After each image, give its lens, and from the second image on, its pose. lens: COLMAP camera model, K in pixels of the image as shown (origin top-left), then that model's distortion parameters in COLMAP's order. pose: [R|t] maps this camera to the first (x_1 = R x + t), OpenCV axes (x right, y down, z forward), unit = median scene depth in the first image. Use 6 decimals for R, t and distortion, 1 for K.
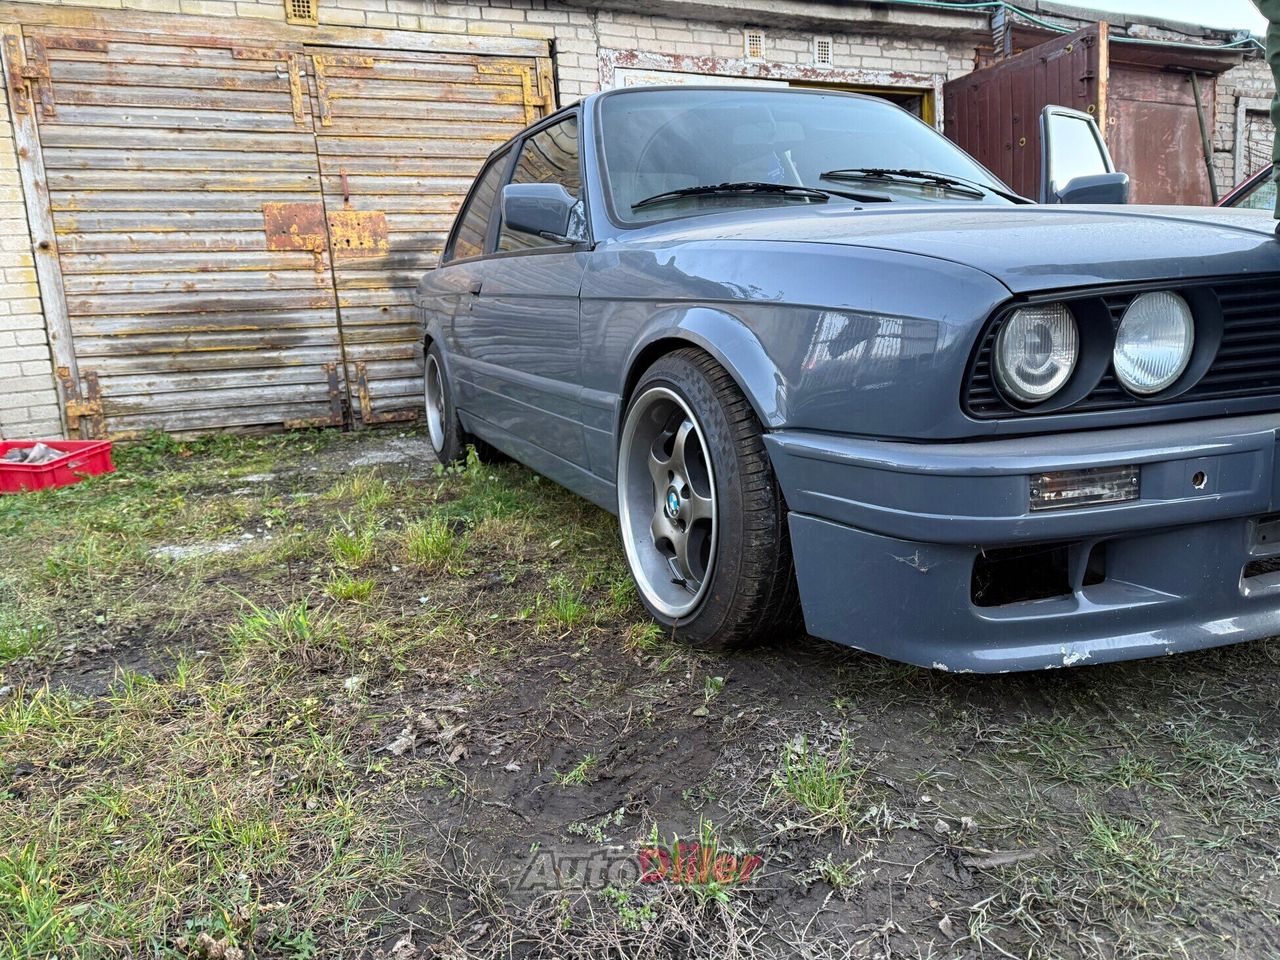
lens RADIAL K [[890.9, 0, 633.8], [0, 890.9, 476.1], [0, 0, 1]] dist [0.045692, -0.050766]
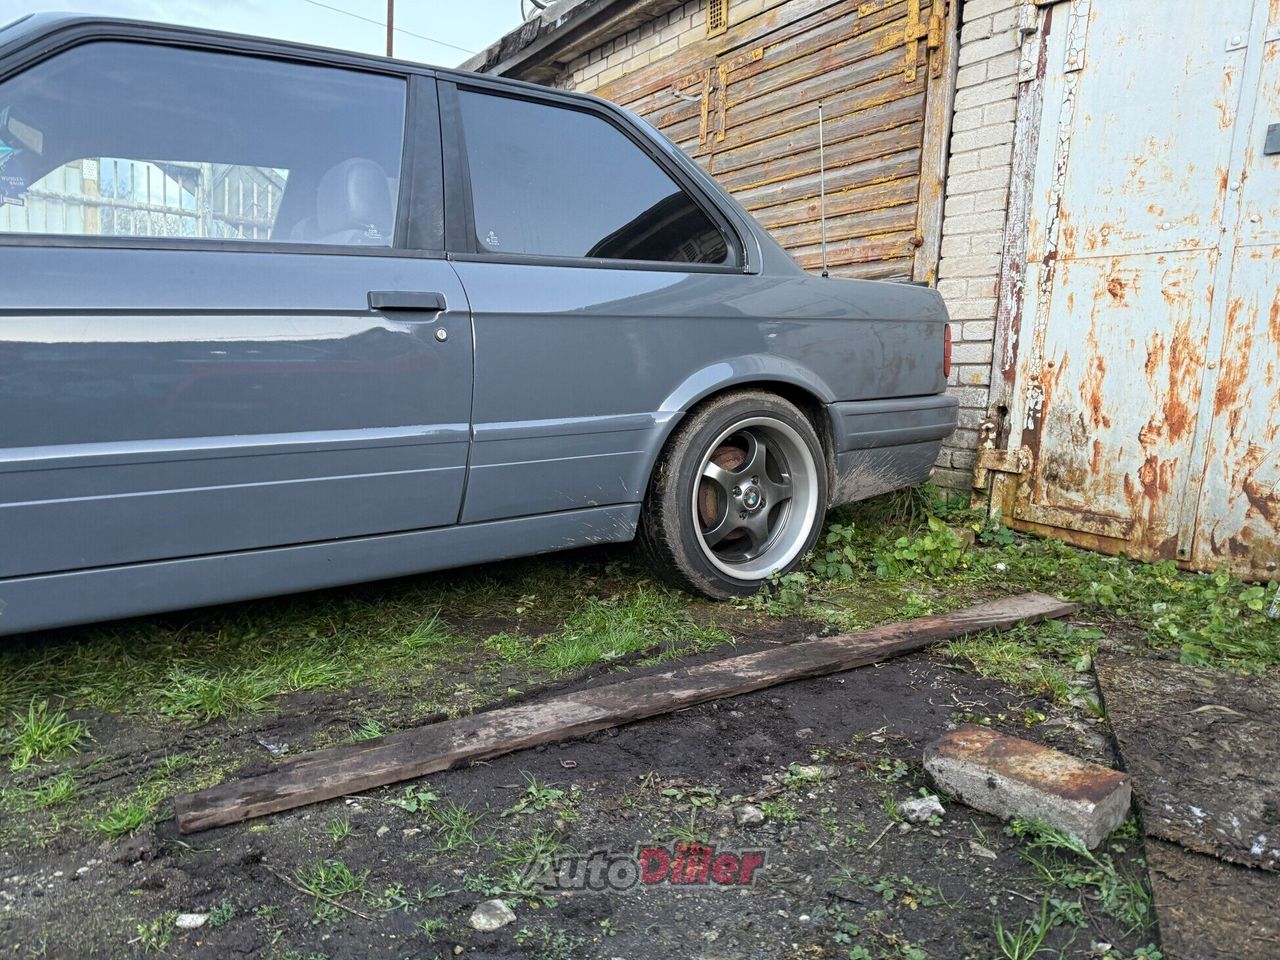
lens RADIAL K [[890.9, 0, 635.4], [0, 890.9, 486.1], [0, 0, 1]] dist [0.045692, -0.050766]
pose [[0.180424, 0.190584, -0.964948, 0.566441], [-0.196704, 0.968221, 0.154452, -0.170008], [0.963719, 0.161943, 0.212179, 0.757516]]
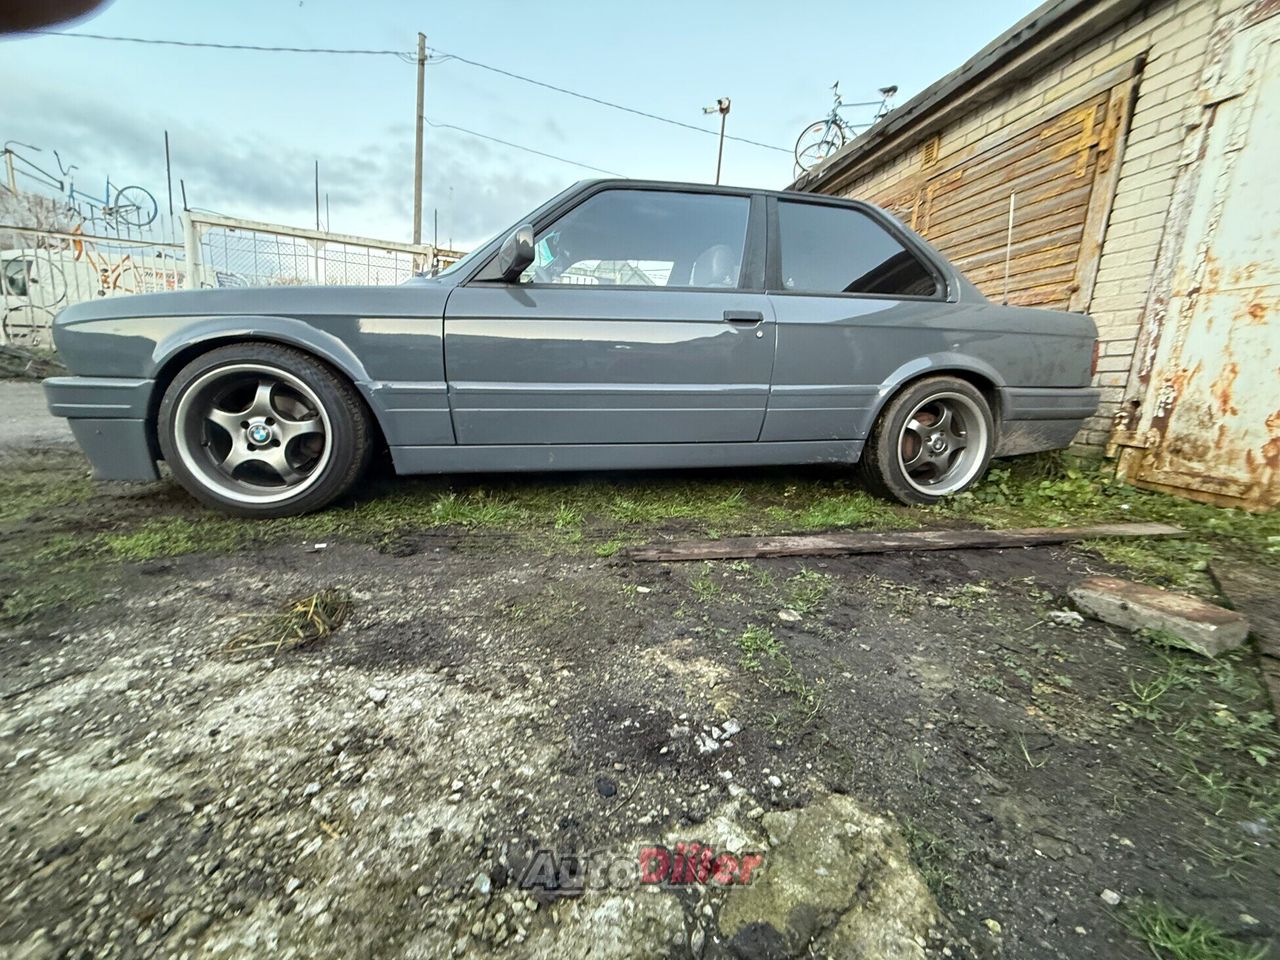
lens RADIAL K [[505.7, 0, 637.2], [0, 505.7, 479.4], [0, 0, 1]] dist [-0.003636, 0.000828]
pose [[-0.190858, 0.224676, -0.955560, 0.589691], [-0.197661, 0.944718, 0.261607, -0.136232], [0.961511, 0.238806, -0.135897, 0.737499]]
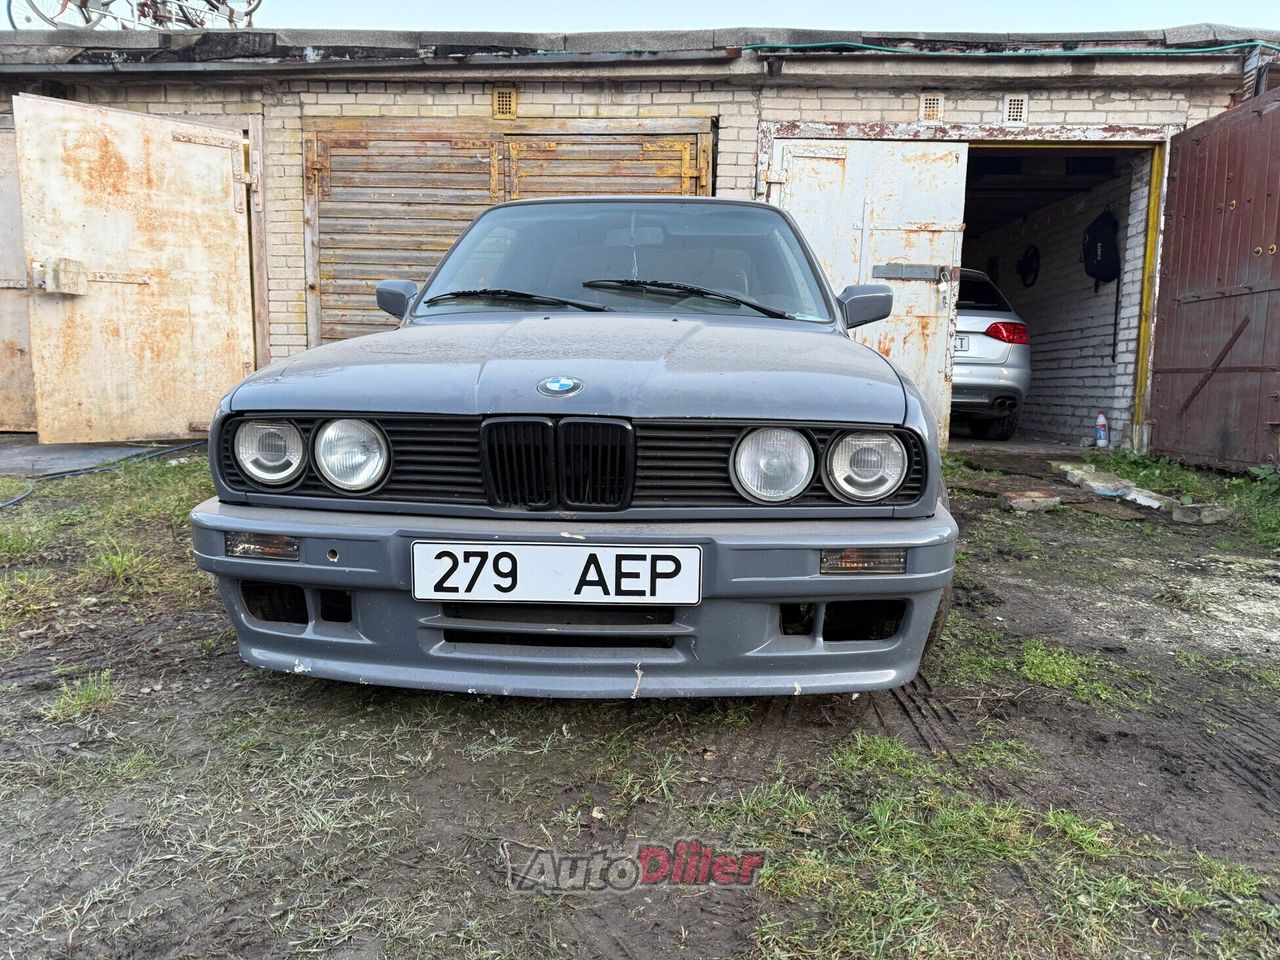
lens RADIAL K [[890.9, 0, 644.4], [0, 890.9, 474.1], [0, 0, 1]] dist [0.045692, -0.050766]
pose [[0.888709, 0.134076, -0.438429, 0.399104], [-0.144387, 0.989472, 0.009912, -0.049394], [0.435142, 0.054494, 0.898711, -0.012225]]
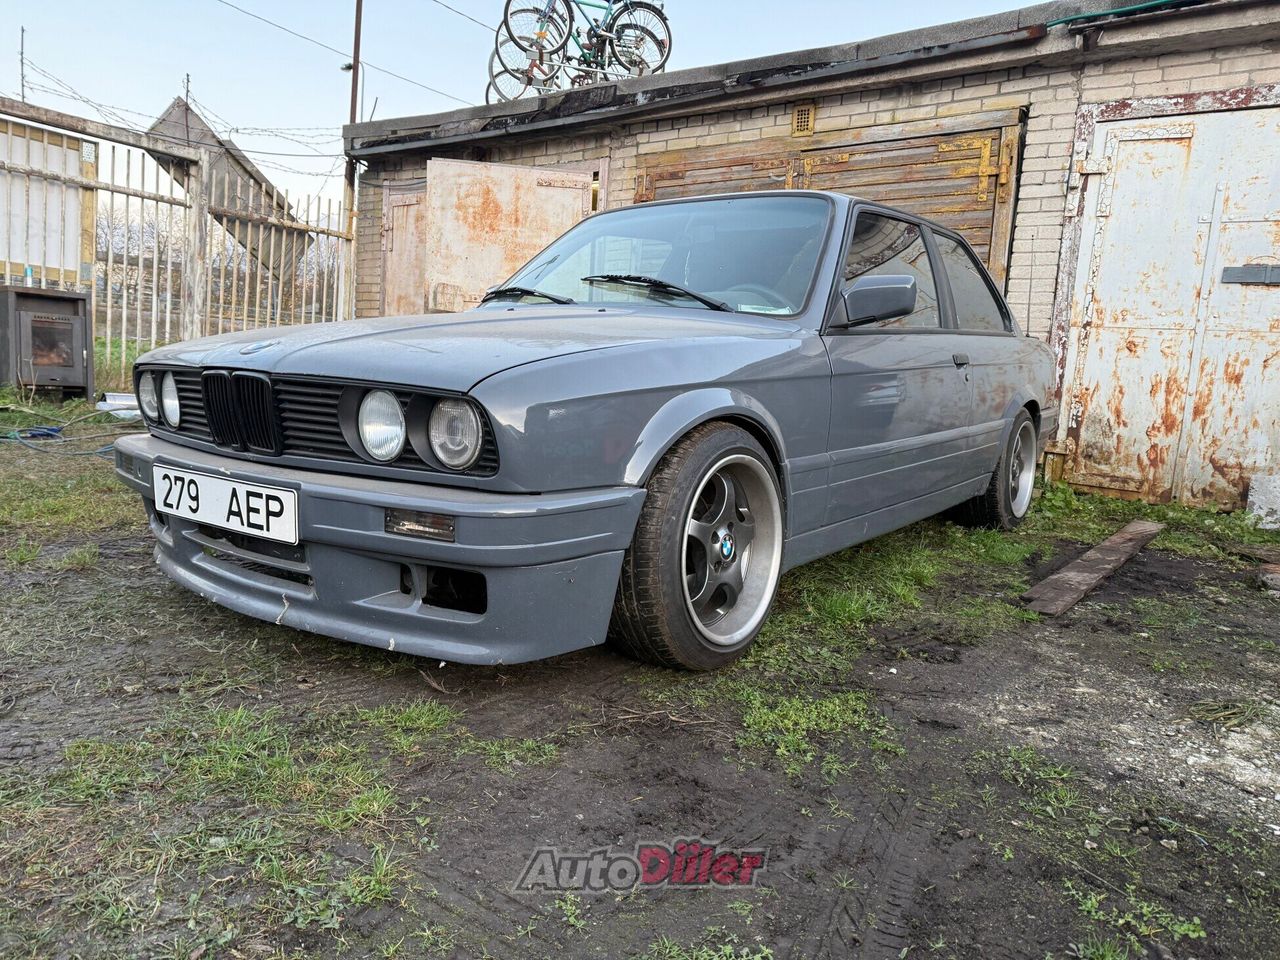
lens RADIAL K [[890.9, 0, 636.6], [0, 890.9, 472.8], [0, 0, 1]] dist [0.045692, -0.050766]
pose [[0.499554, 0.186194, -0.846037, 0.636122], [-0.224131, 0.971155, 0.081388, -0.087908], [0.836786, 0.148966, 0.526876, 0.200733]]
